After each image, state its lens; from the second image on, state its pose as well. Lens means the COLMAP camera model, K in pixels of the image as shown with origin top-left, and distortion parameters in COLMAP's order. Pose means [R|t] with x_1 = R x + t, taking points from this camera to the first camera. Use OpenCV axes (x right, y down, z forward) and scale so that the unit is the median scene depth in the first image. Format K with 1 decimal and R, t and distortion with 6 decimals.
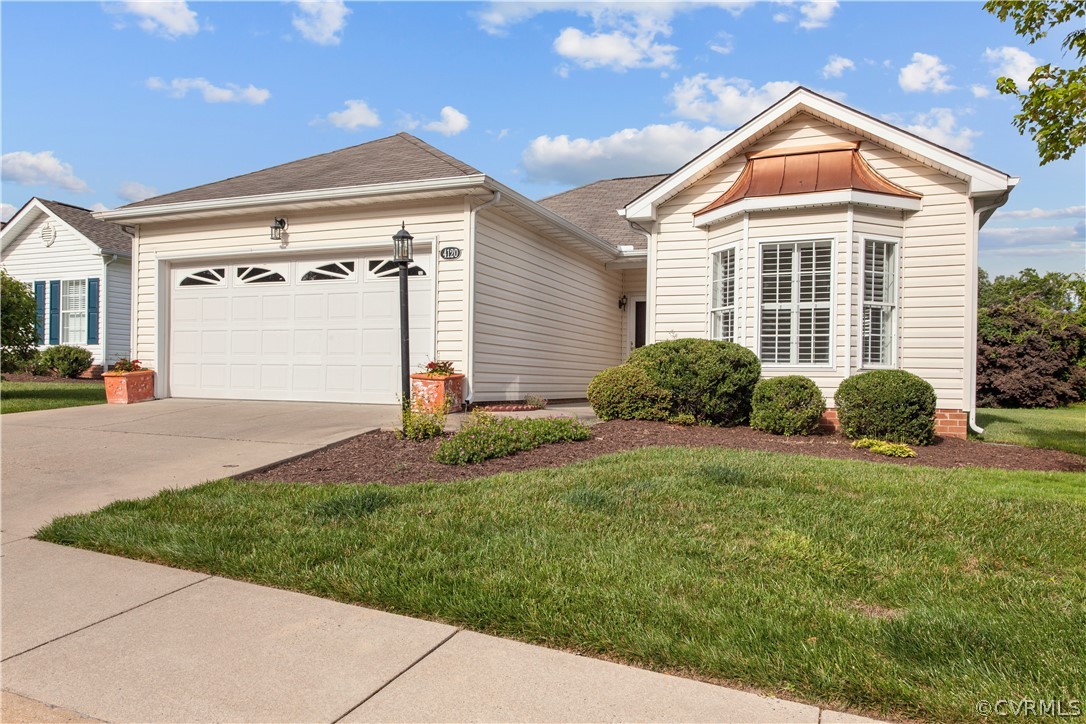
lens RADIAL K [[732.9, 0, 541.3], [0, 732.9, 385.4], [0, 0, 1]] dist [-0.002083, 0.000757]
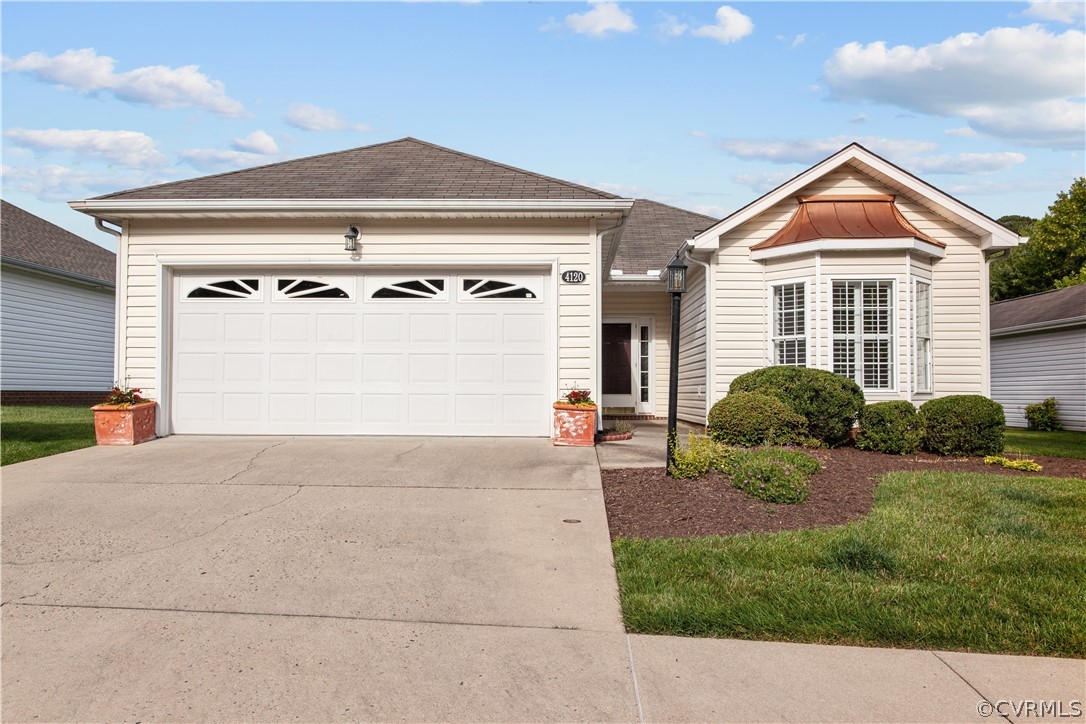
lens RADIAL K [[732.9, 0, 541.3], [0, 732.9, 385.4], [0, 0, 1]] dist [-0.002083, 0.000757]
pose [[0.937934, -0.008557, 0.346708, -0.463283], [0.014044, 0.999813, -0.013317, -0.024462], [-0.346529, 0.017359, 0.937879, 0.110558]]
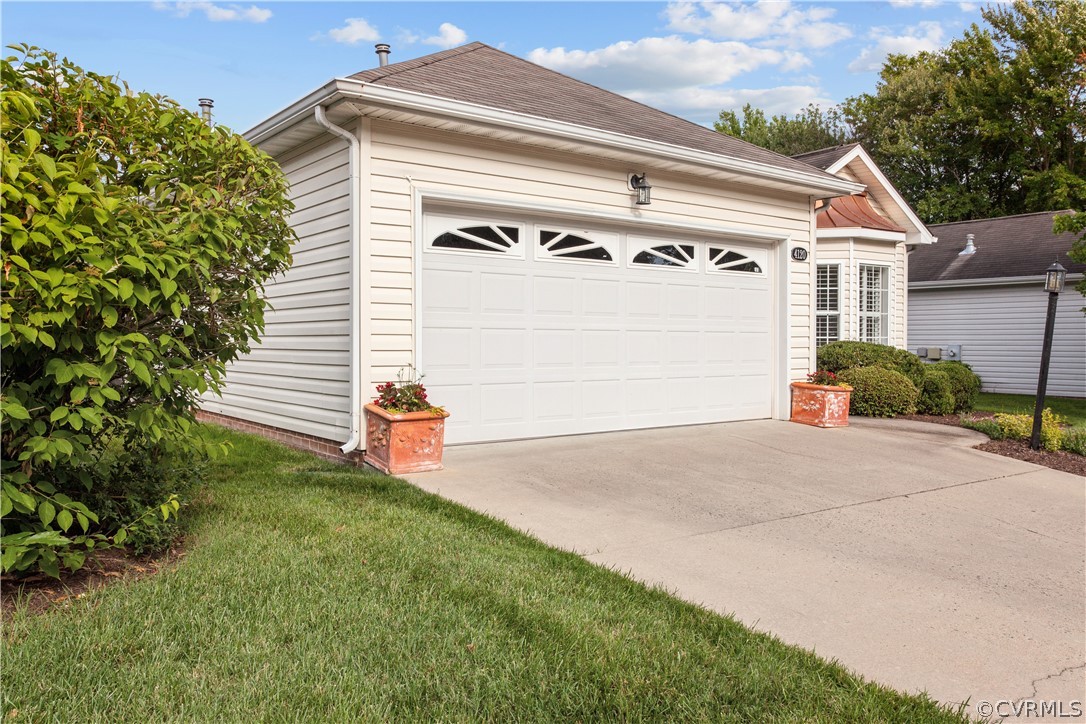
lens RADIAL K [[850.8, 0, 543.0], [0, 850.8, 362.0], [0, 0, 1]] dist [-0.000598, -0.000459]
pose [[0.504272, -0.039064, 0.862661, -1.150975], [0.010494, 0.999180, 0.039112, -0.082260], [-0.863481, -0.010670, 0.504269, 0.683114]]
